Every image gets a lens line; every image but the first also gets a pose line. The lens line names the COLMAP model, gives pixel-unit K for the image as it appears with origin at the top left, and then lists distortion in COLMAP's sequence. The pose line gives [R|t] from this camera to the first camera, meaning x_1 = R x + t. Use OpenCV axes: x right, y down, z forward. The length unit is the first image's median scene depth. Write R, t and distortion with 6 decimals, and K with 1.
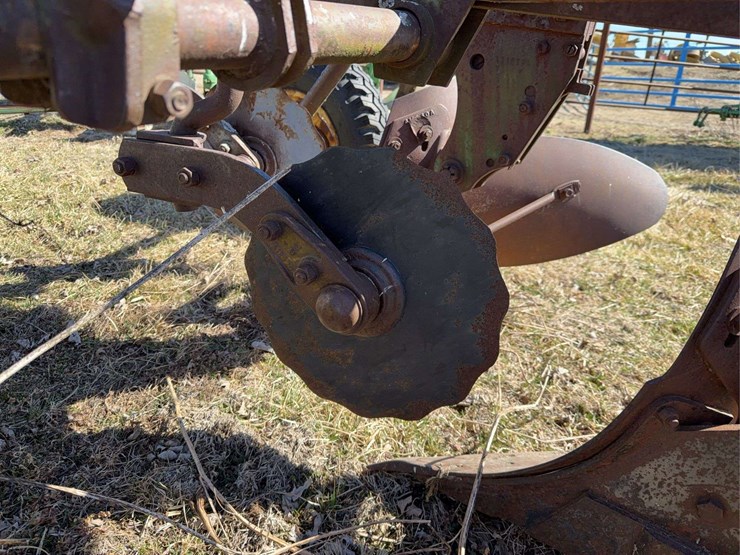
lens RADIAL K [[519.2, 0, 367.6], [0, 519.2, 281.2], [0, 0, 1]] dist [0.090243, -0.148340]
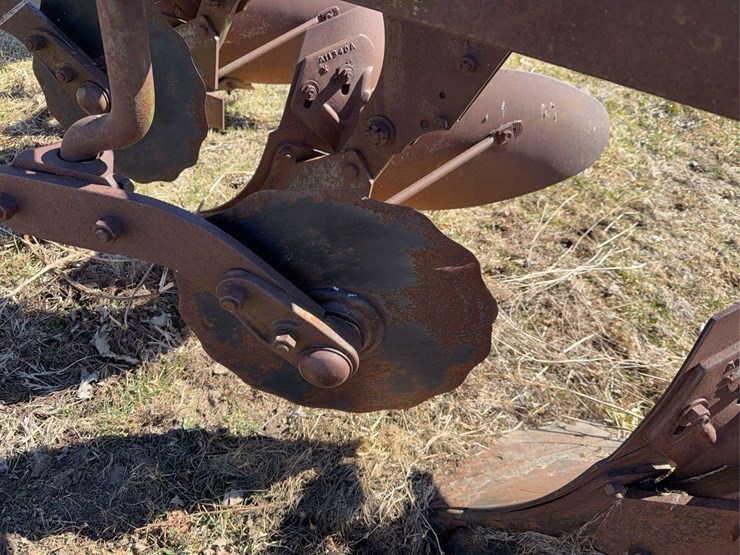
lens RADIAL K [[524.1, 0, 370.0], [0, 524.1, 277.5], [0, 0, 1]] dist [0.062573, -0.077659]
pose [[0.990067, -0.068078, 0.123019, 0.428702], [0.031942, 0.960991, 0.274729, 0.127319], [-0.136923, -0.268071, 0.953620, -0.576562]]
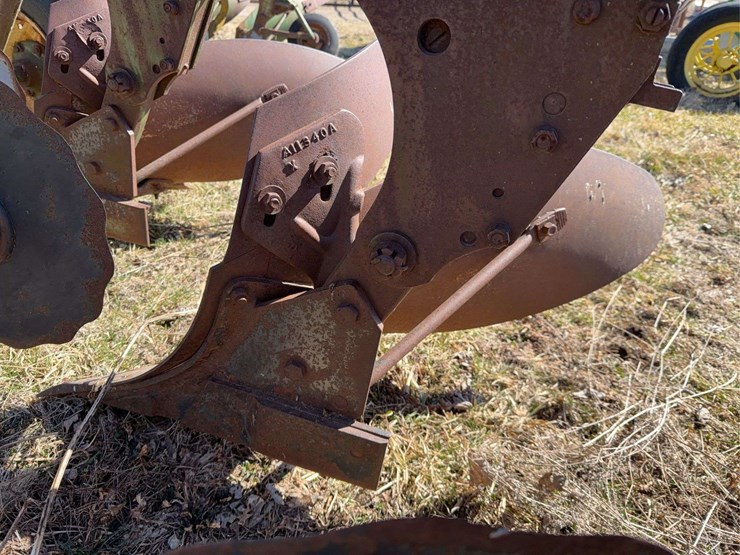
lens RADIAL K [[524.1, 0, 370.0], [0, 524.1, 277.5], [0, 0, 1]] dist [0.062573, -0.077659]
pose [[0.962710, -0.152565, 0.223412, 0.421521], [0.120124, 0.981009, 0.152287, 0.058795], [-0.242403, -0.119771, 0.962754, -0.093311]]
